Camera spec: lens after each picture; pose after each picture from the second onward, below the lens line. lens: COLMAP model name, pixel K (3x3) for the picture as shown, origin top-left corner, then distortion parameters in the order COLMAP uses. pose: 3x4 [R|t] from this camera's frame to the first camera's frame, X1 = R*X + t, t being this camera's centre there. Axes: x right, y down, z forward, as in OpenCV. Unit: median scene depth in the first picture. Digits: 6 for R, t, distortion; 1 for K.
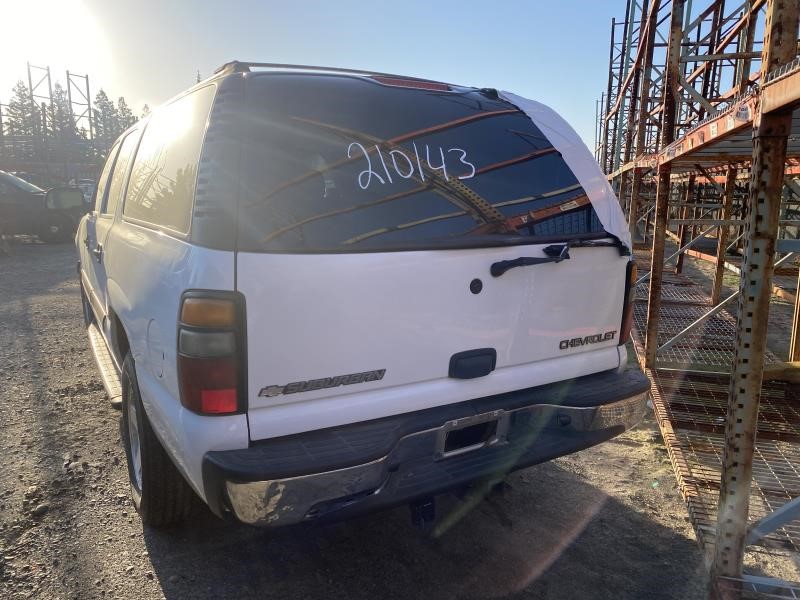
lens RADIAL K [[612.4, 0, 414.4], [0, 612.4, 299.2], [0, 0, 1]] dist [0.078948, -0.089661]
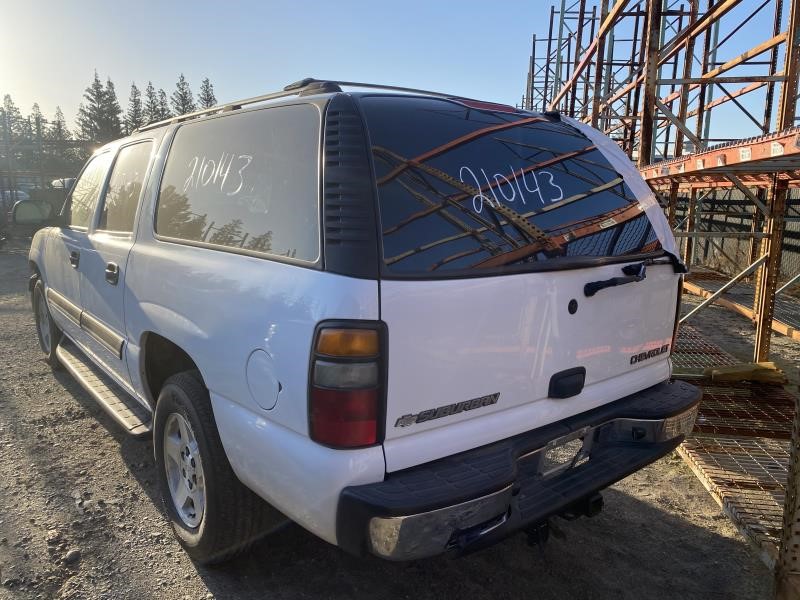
lens RADIAL K [[612.4, 0, 414.4], [0, 612.4, 299.2], [0, 0, 1]] dist [0.078948, -0.089661]
pose [[0.989638, -0.018238, 0.142424, -0.264540], [0.019451, 0.999785, -0.007130, -0.027429], [-0.142264, 0.009826, 0.989780, 0.022263]]
